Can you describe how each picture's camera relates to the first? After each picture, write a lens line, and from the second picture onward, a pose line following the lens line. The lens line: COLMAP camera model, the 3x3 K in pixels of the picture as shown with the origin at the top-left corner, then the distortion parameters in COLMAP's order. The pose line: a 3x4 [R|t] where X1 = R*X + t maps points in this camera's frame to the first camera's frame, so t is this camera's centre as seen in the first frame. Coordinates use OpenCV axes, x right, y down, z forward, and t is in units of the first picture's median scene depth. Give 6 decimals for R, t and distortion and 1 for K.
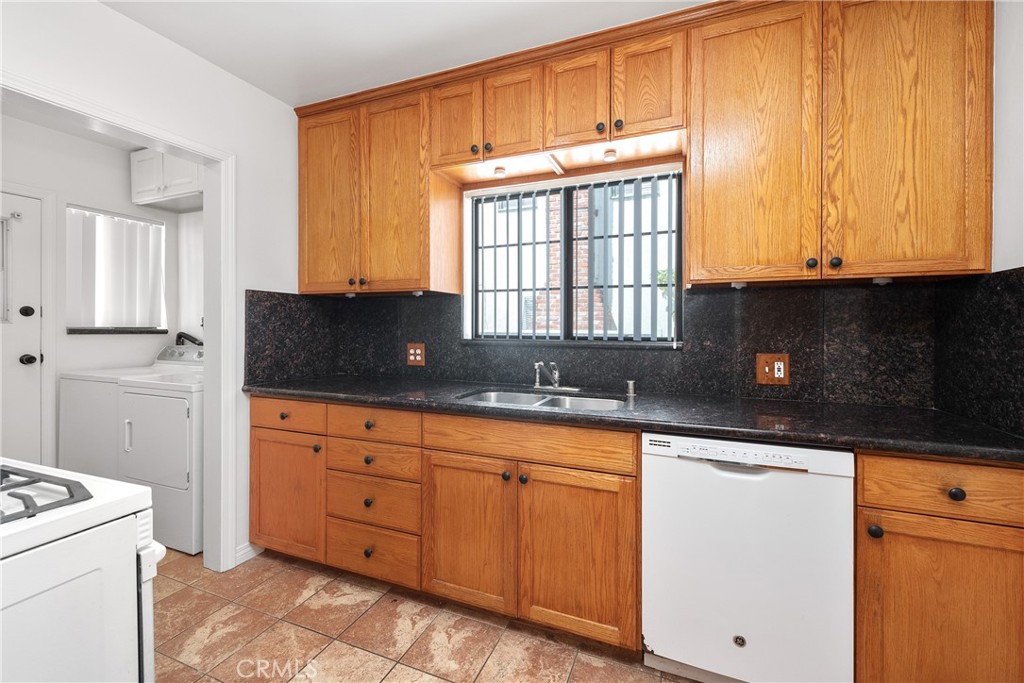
lens RADIAL K [[431.0, 0, 510.9], [0, 431.0, 329.8], [0, 0, 1]] dist [0.017747, 0.000025]
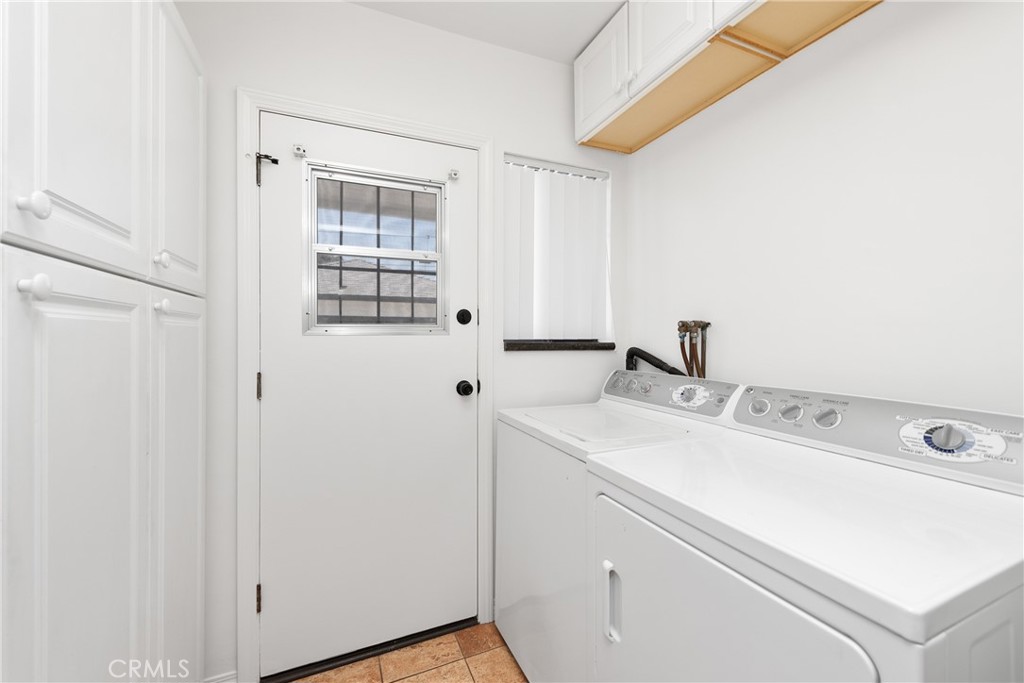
lens RADIAL K [[402.0, 0, 510.7], [0, 402.0, 347.9], [0, 0, 1]] dist [0.015763, -0.000058]
pose [[0.717056, -0.000226, -0.697016, -0.549824], [0.003938, 0.999985, 0.003728, 0.003695], [0.697005, -0.005418, 0.717046, 0.540674]]
